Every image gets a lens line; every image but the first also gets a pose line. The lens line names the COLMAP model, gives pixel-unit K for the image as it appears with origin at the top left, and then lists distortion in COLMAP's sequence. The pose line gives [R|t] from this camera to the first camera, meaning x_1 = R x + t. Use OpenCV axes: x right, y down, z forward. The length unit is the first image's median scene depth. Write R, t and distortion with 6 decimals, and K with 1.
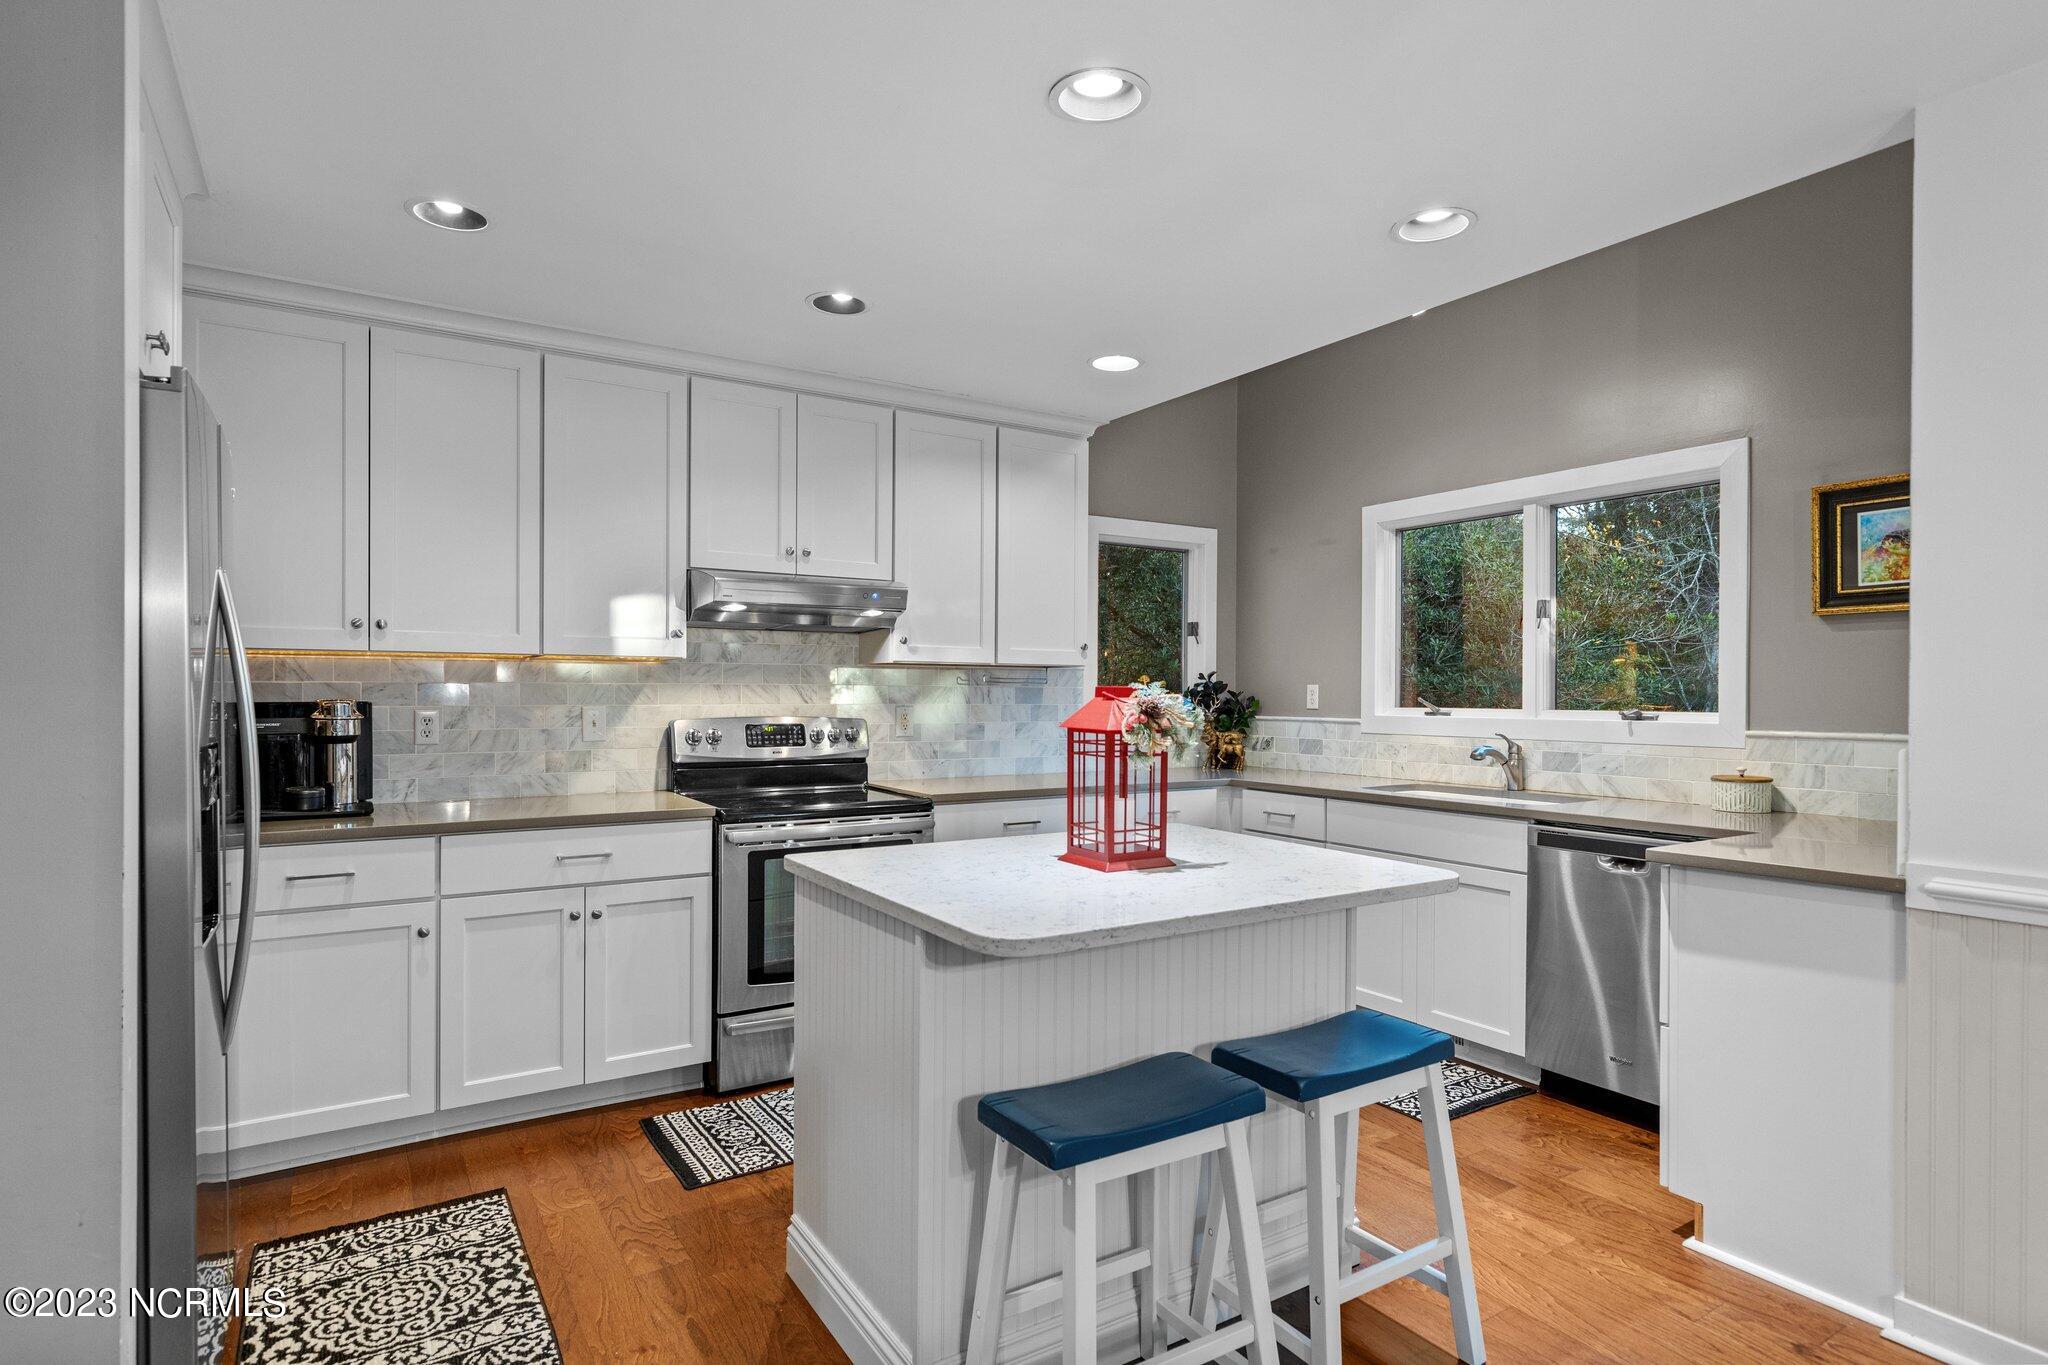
lens RADIAL K [[1060.3, 0, 1029.9], [0, 1060.3, 695.3], [0, 0, 1]] dist [0.000282, -0.000742]
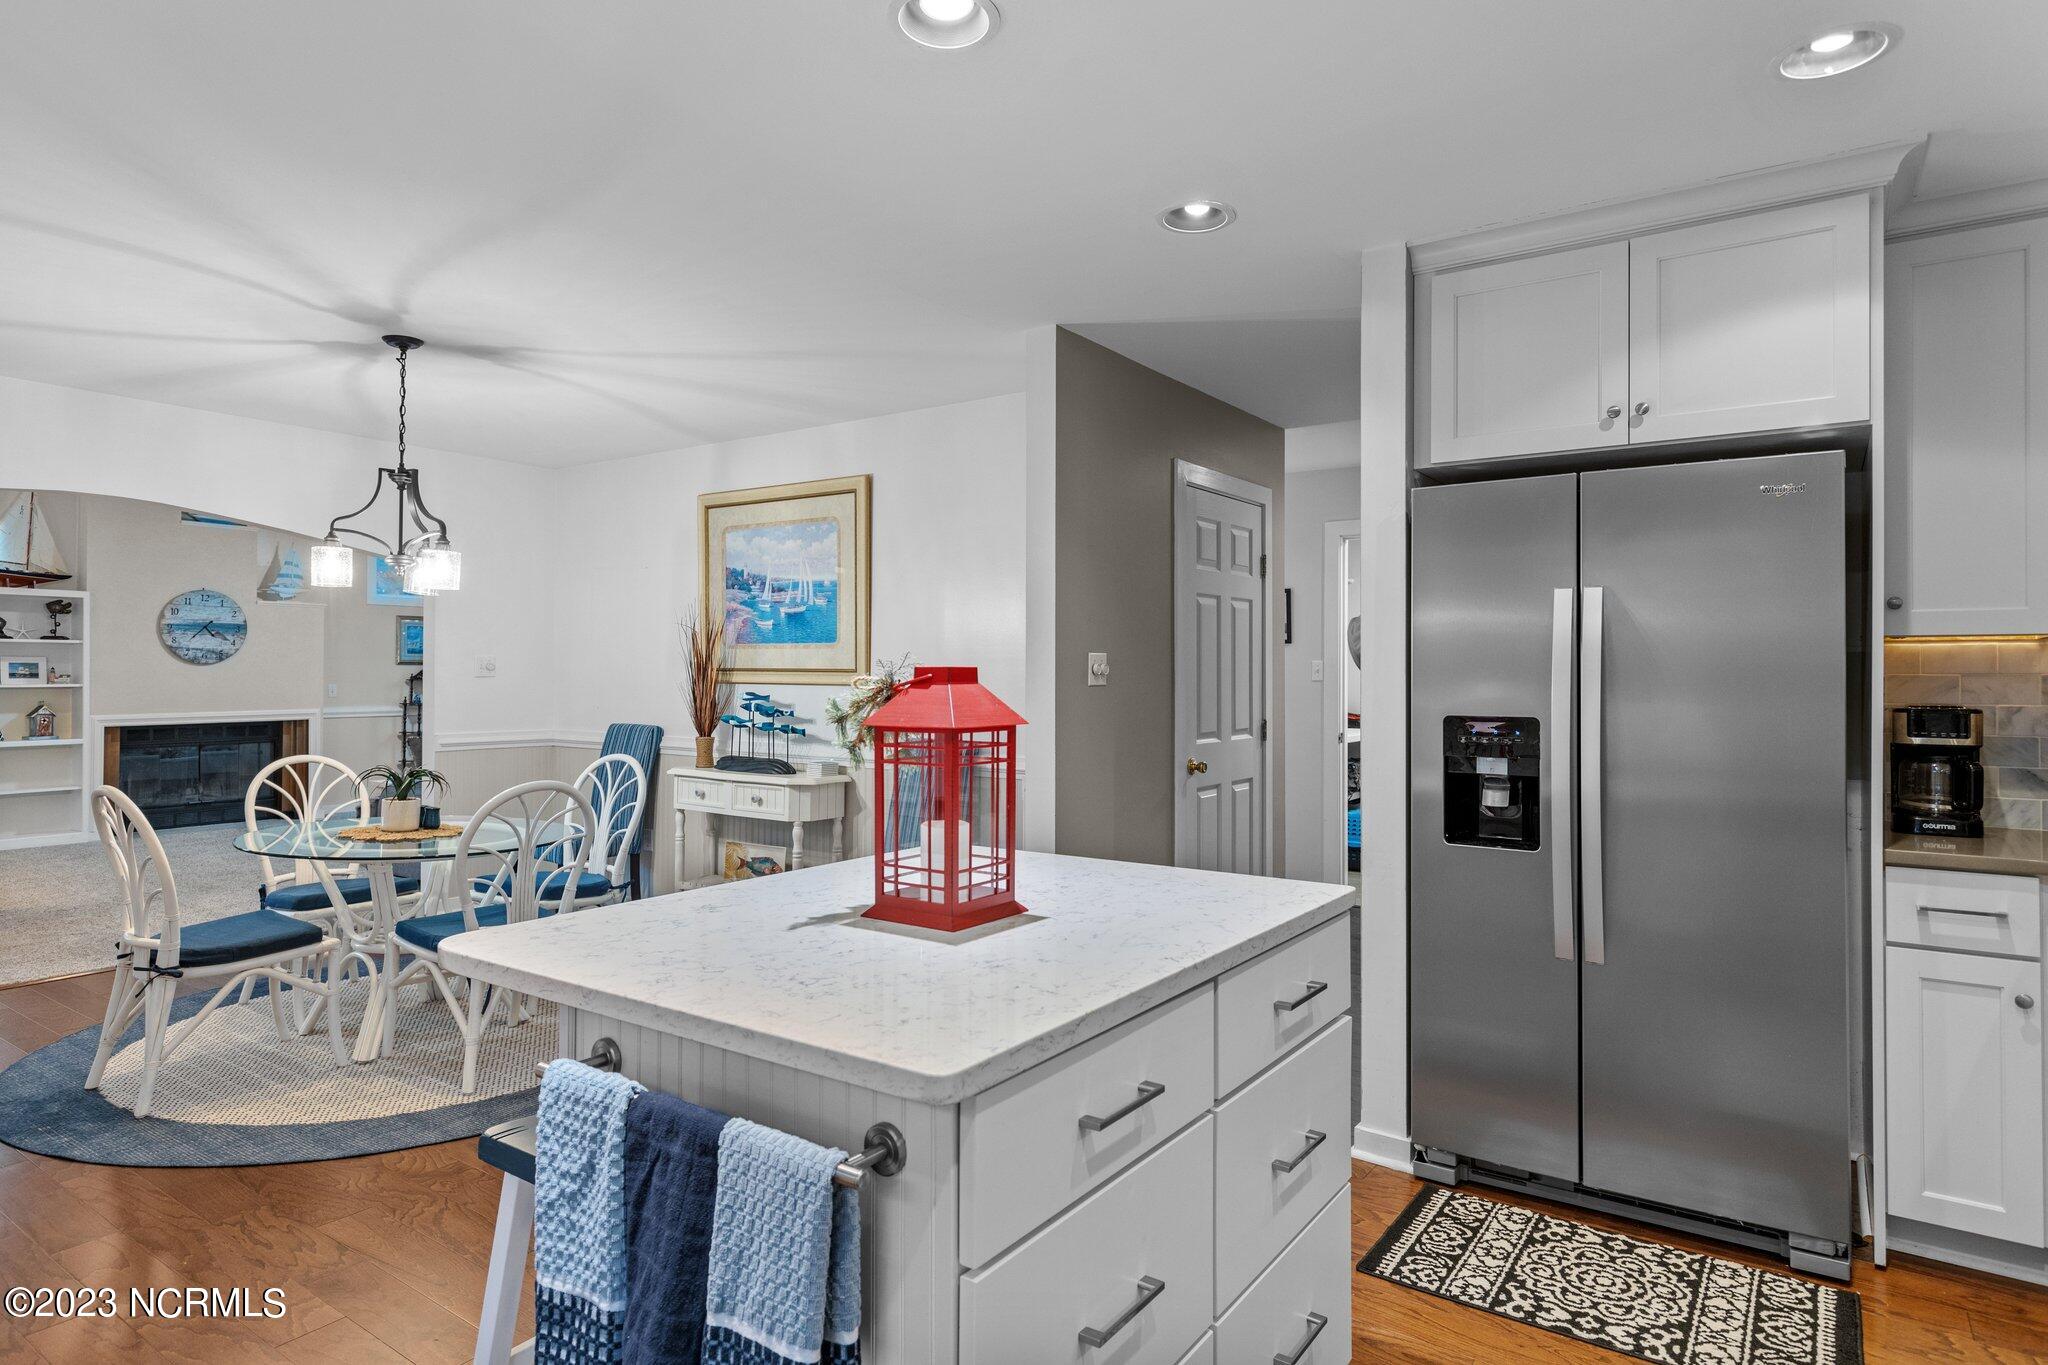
lens RADIAL K [[1138.2, 0, 1026.2], [0, 1138.2, 662.0], [0, 0, 1]] dist [0.004153, 0.001145]
pose [[-0.925443, -0.016149, -0.378542, 0.198768], [-0.013639, 0.999864, -0.009312, -0.001930], [0.378641, -0.003455, -0.925537, 1.061824]]
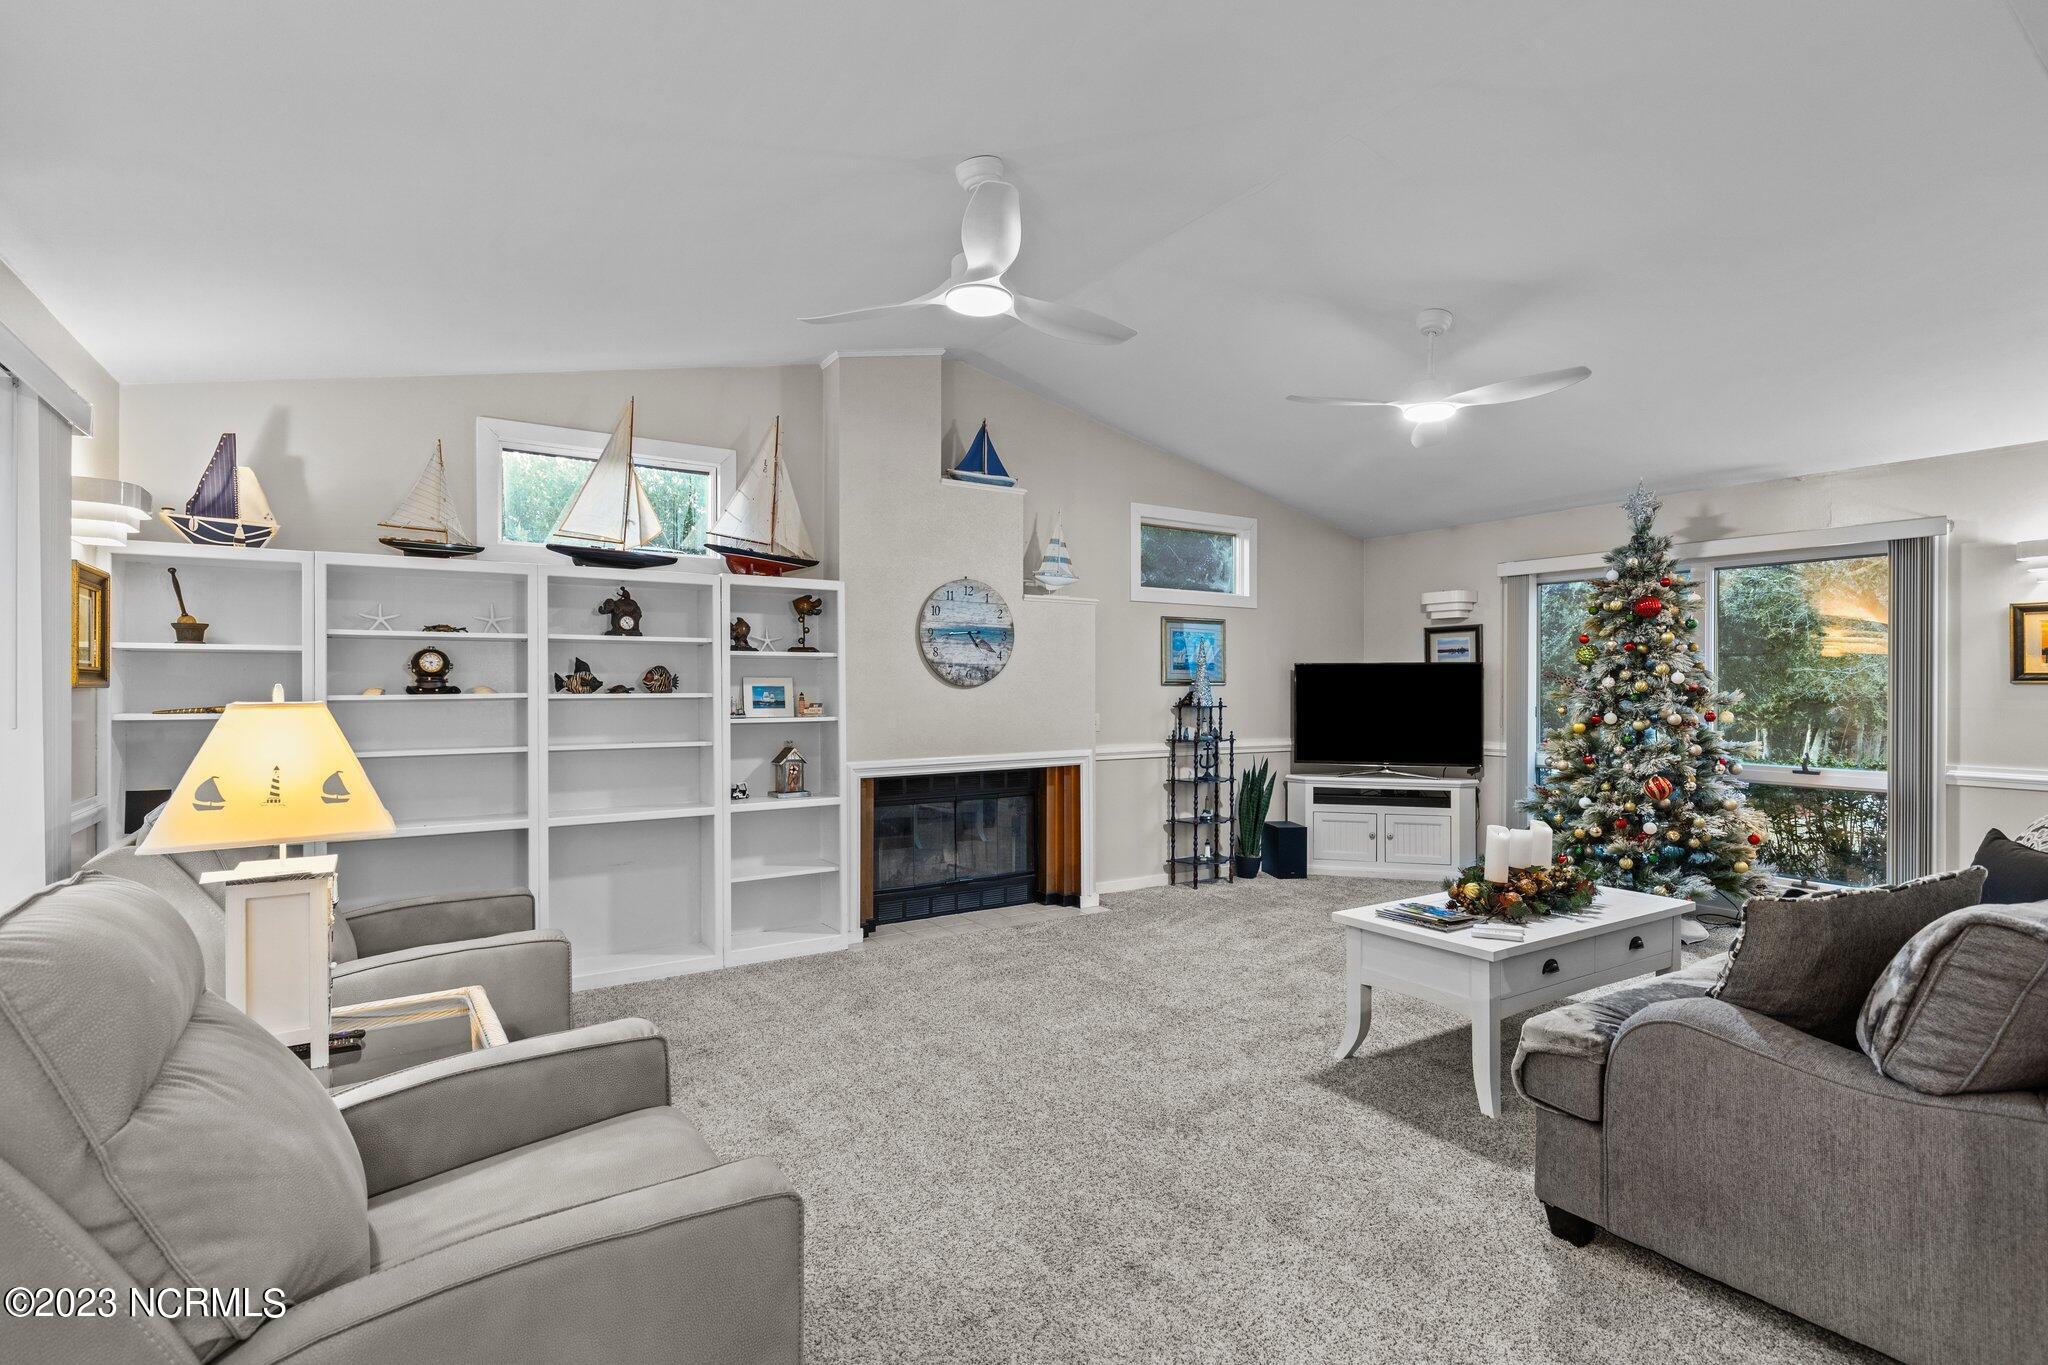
lens RADIAL K [[969.8, 0, 1024.0], [0, 969.8, 682.5], [0, 0, 1]] dist [-0.001453, -0.000391]
pose [[-0.999961, -0.008840, -0.000191, 0.804473], [-0.008840, 0.999961, -0.000555, -0.002079], [0.000196, -0.000554, -1.000000, -0.392836]]
